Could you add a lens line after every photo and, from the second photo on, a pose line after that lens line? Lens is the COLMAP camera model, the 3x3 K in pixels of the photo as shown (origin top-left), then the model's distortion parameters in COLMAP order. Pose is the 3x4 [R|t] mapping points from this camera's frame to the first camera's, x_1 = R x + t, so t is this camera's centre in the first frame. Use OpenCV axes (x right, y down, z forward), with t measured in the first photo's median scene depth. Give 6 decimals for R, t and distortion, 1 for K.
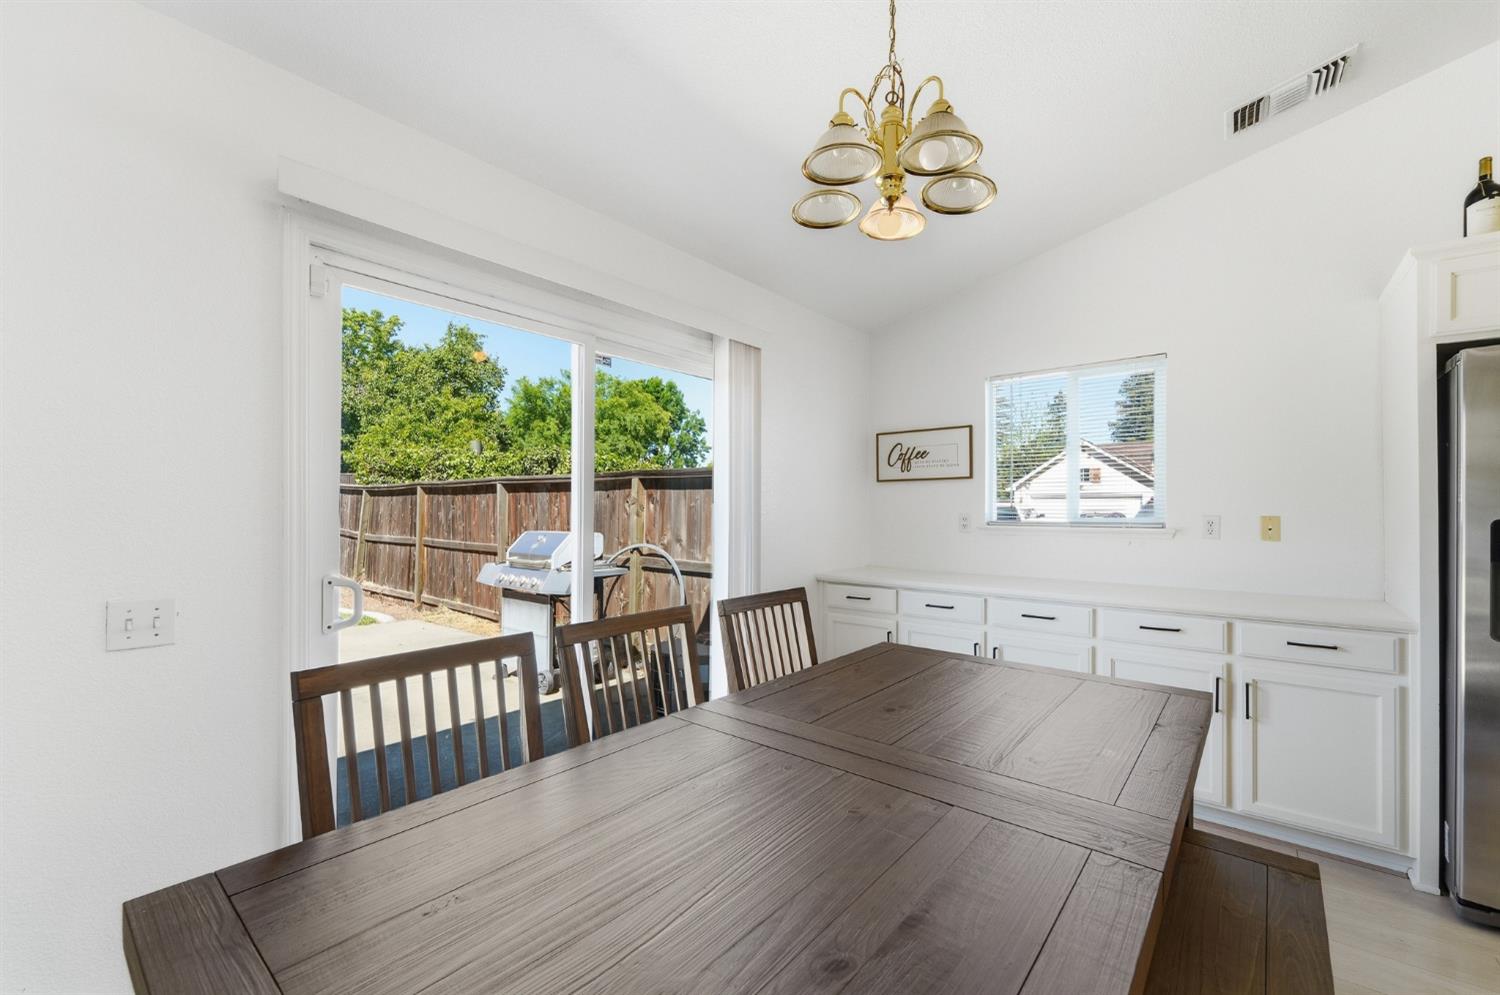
lens RADIAL K [[618.7, 0, 756.0], [0, 618.7, 507.8], [0, 0, 1]] dist [0.001457, -0.000589]
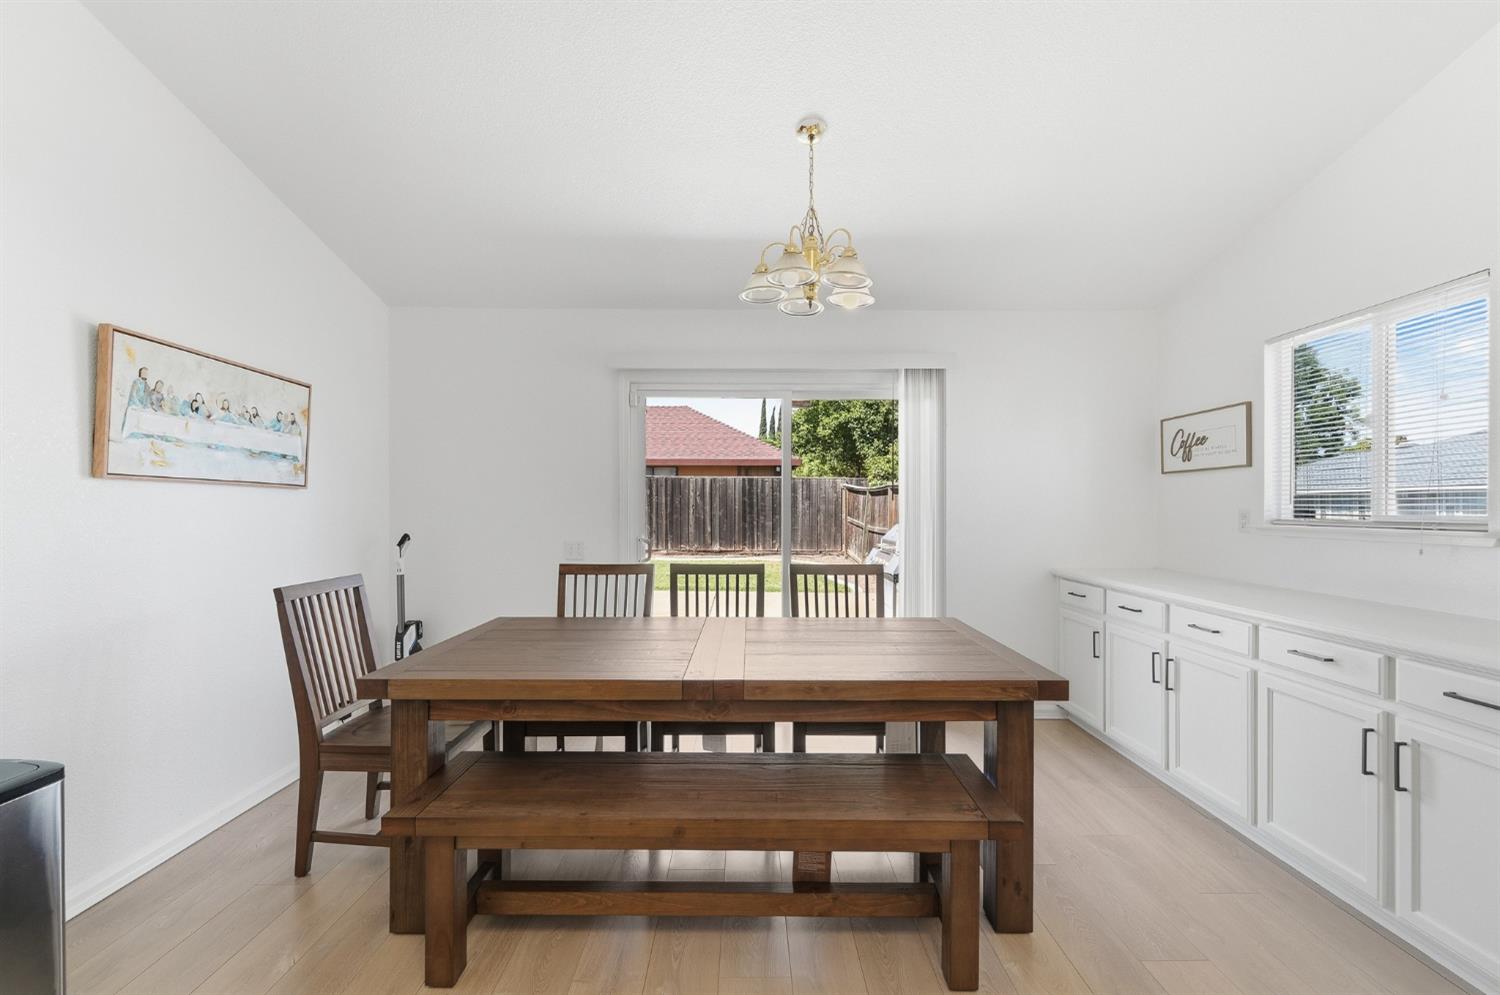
lens RADIAL K [[618.7, 0, 747.8], [0, 618.7, 507.8], [0, 0, 1]] dist [0.001457, -0.000589]
pose [[0.641544, -0.000094, -0.767086, 0.549915], [0.003724, 0.999989, 0.002992, 0.002173], [0.767077, -0.004777, 0.641537, -0.034405]]
